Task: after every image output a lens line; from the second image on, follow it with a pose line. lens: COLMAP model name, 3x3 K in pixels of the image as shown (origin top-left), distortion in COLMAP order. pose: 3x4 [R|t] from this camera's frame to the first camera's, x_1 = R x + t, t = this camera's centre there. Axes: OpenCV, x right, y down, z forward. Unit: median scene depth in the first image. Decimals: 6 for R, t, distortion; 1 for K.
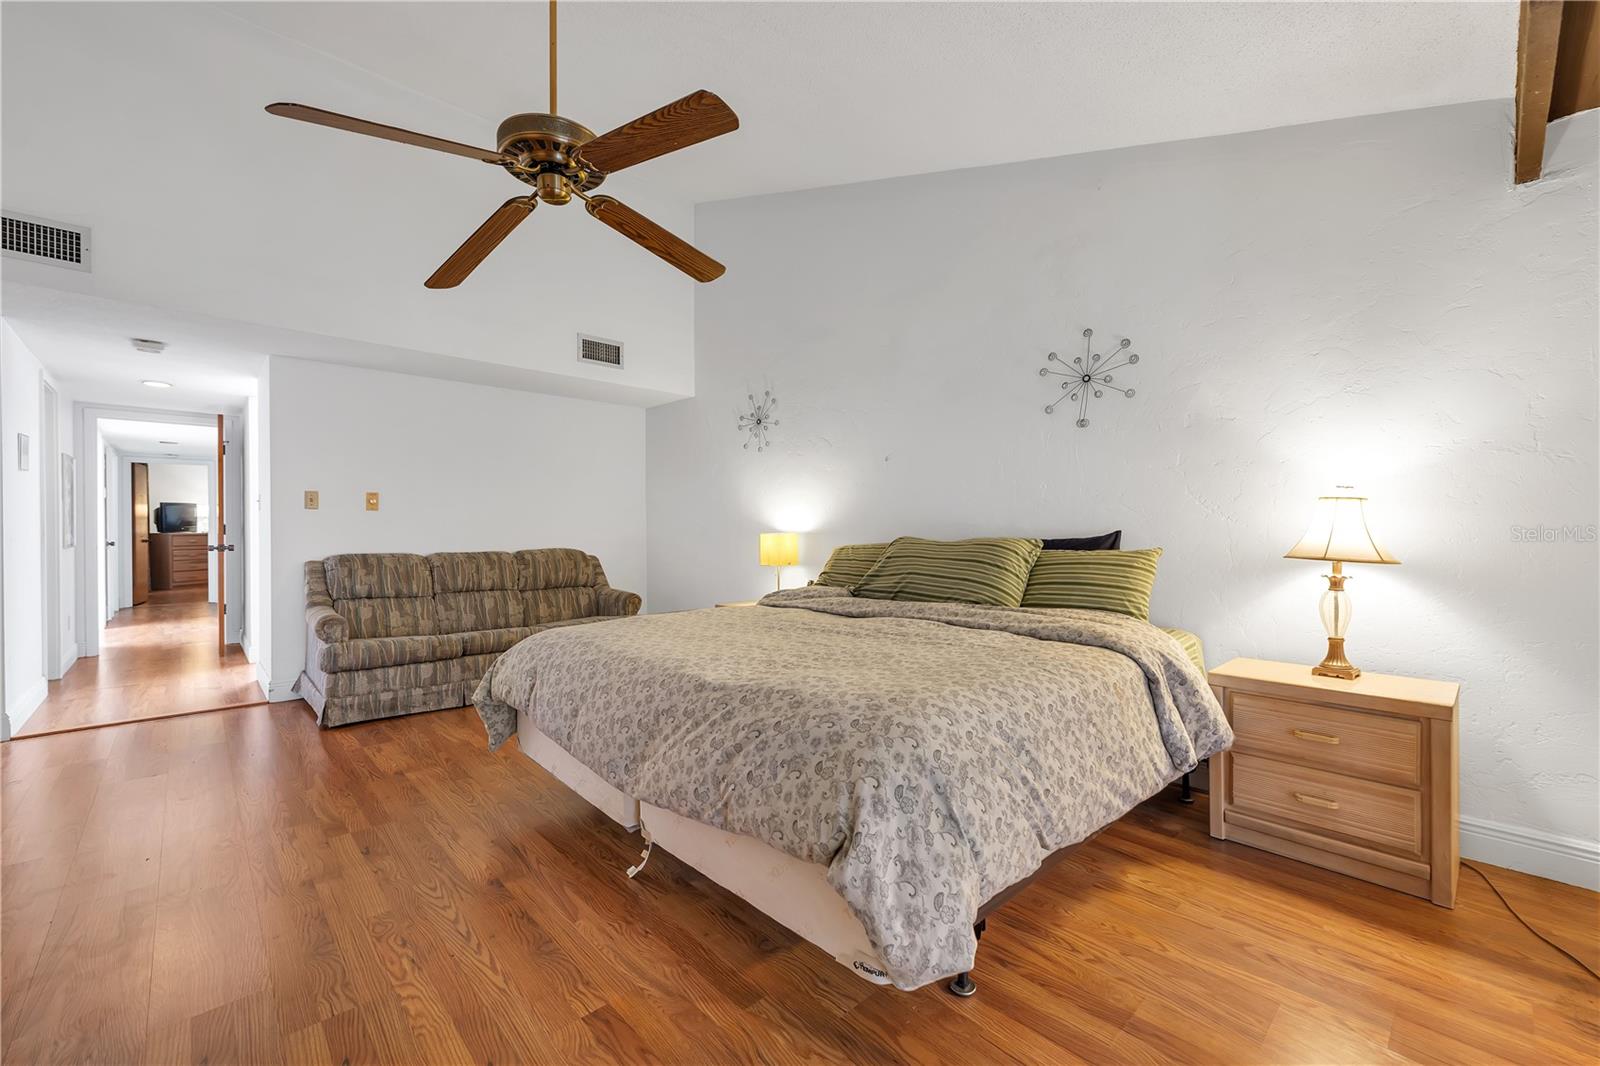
lens RADIAL K [[655.9, 0, 800.0], [0, 655.9, 533.0], [0, 0, 1]] dist [-0.001033, -0.000172]
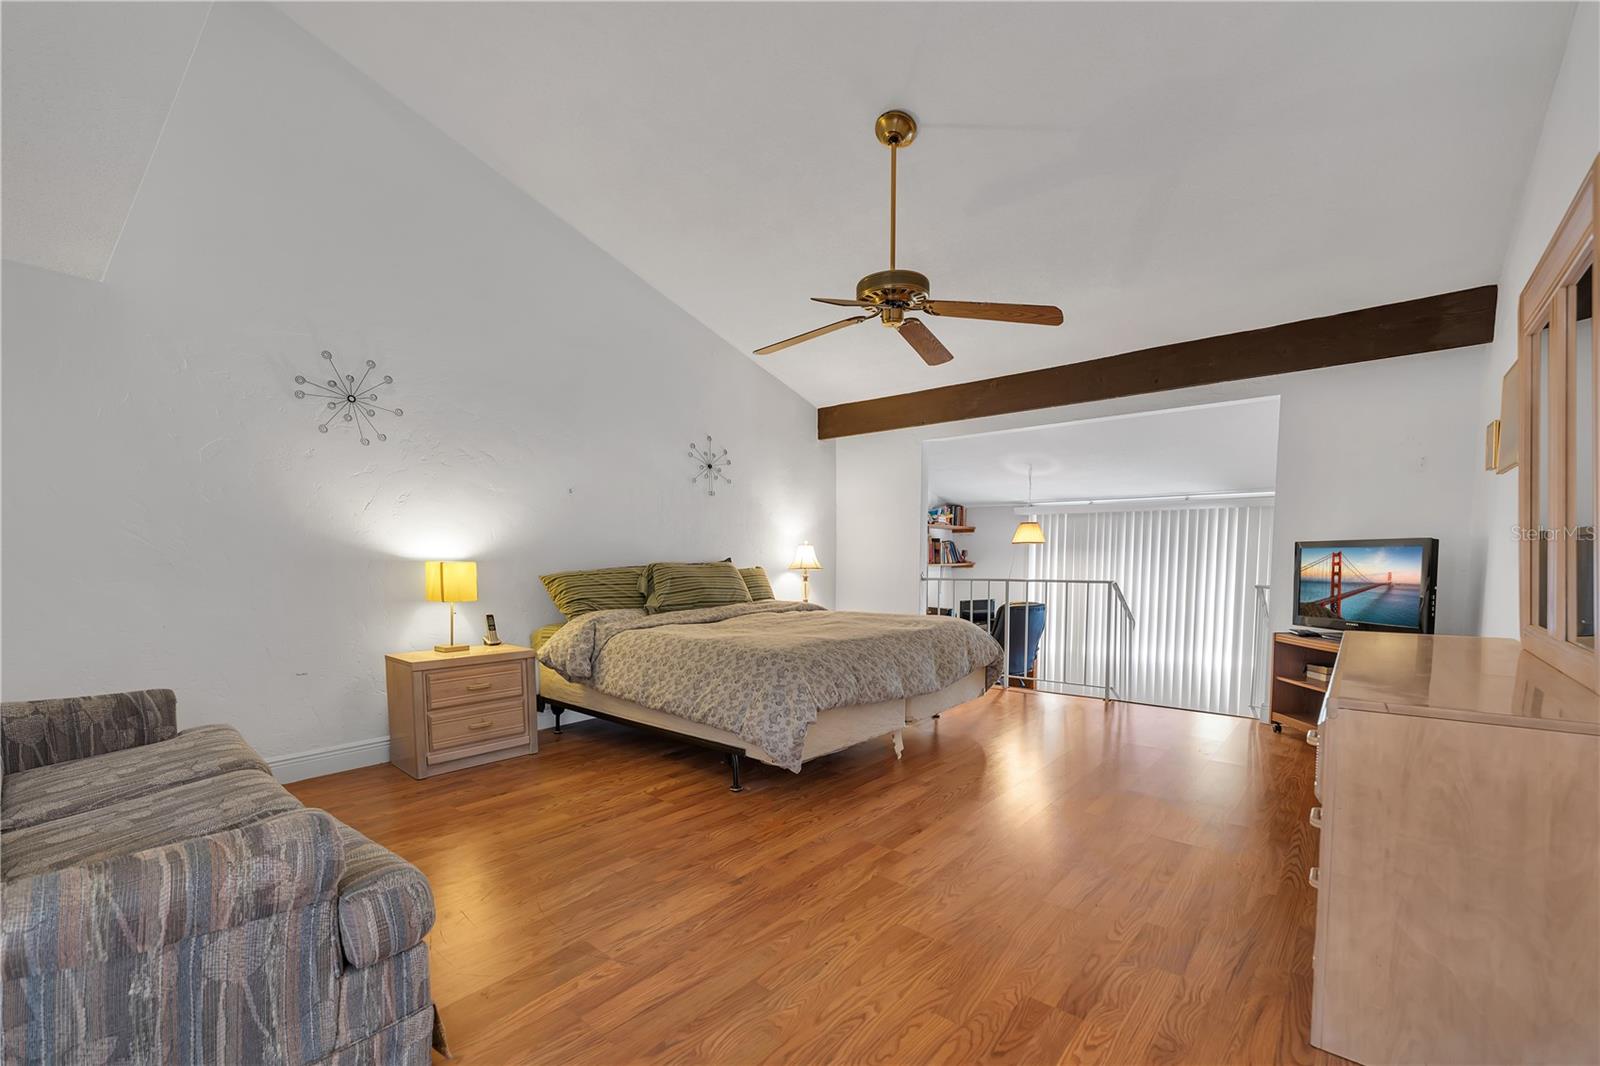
lens RADIAL K [[663.9, 0, 800.0], [0, 663.9, 578.6], [0, 0, 1]] dist [-0.000064, -0.000019]
pose [[-0.112296, -0.031649, 0.993171, -1.248530], [0.003841, 0.999471, 0.032284, -0.004038], [-0.993667, 0.007440, -0.112115, 0.945708]]
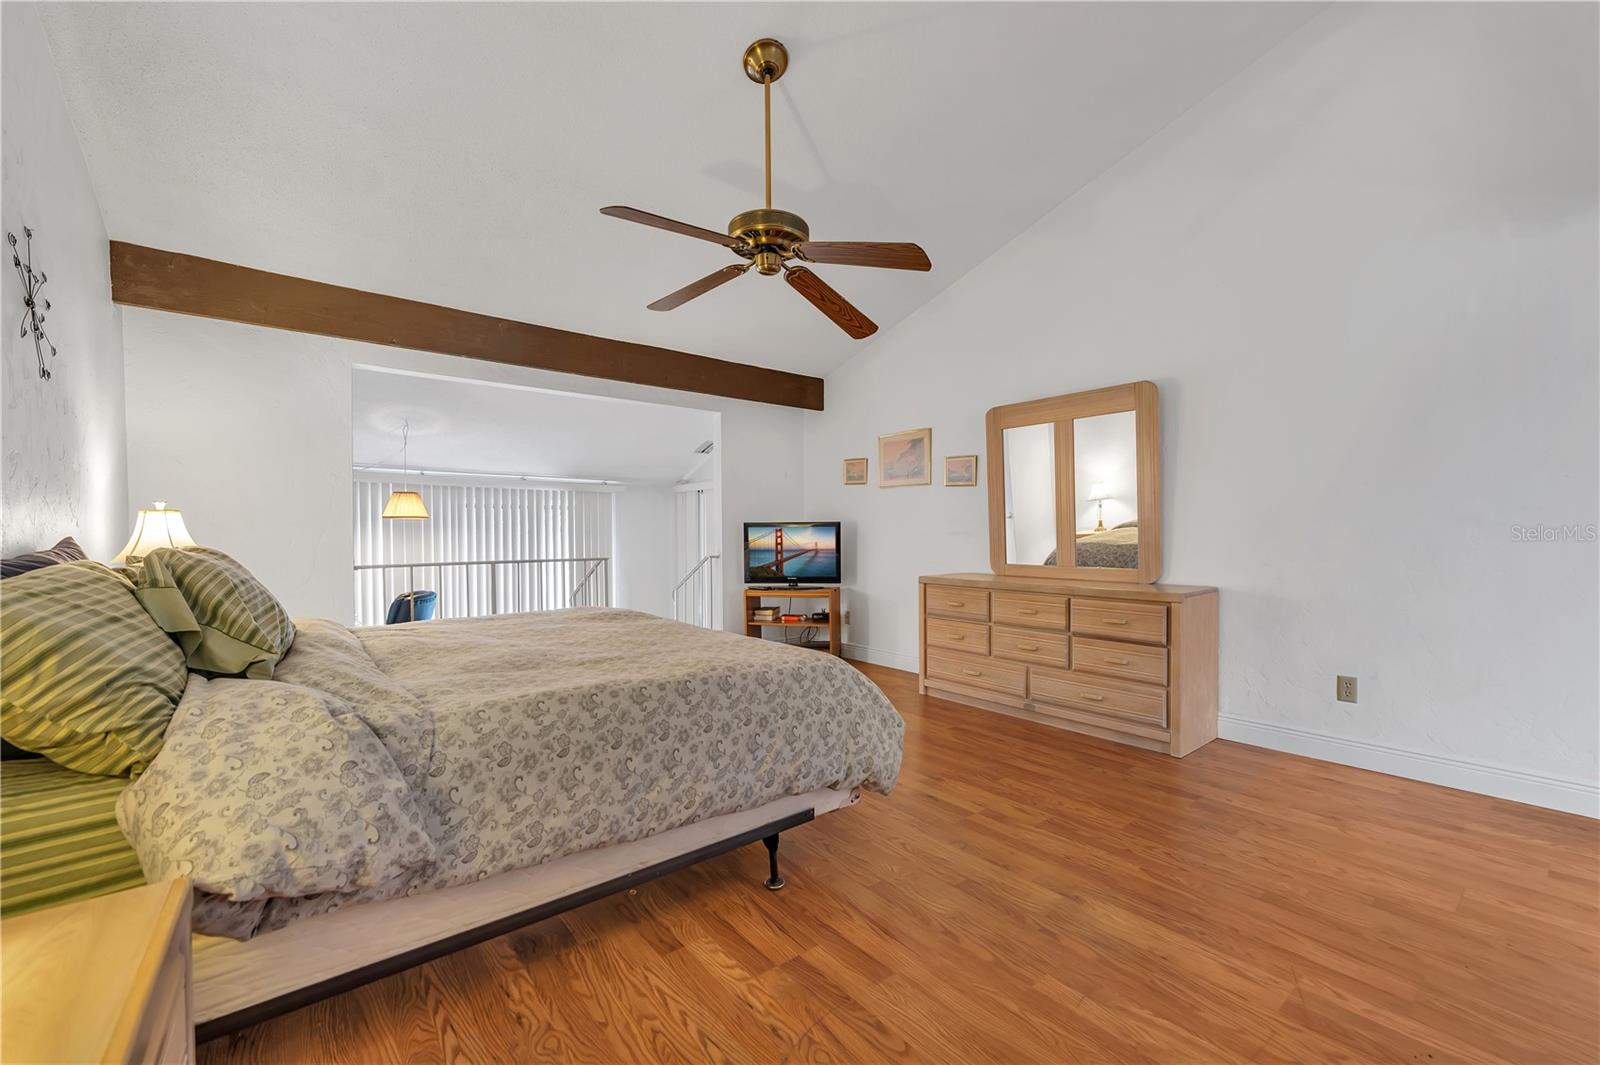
lens RADIAL K [[655.9, 0, 800.0], [0, 655.9, 532.5], [0, 0, 1]] dist [-0.001033, -0.000172]
pose [[-0.996300, 0.009121, 0.085455, -0.366111], [0.009203, 0.999957, 0.000561, -0.001721], [-0.085446, 0.001345, -0.996342, 1.551460]]
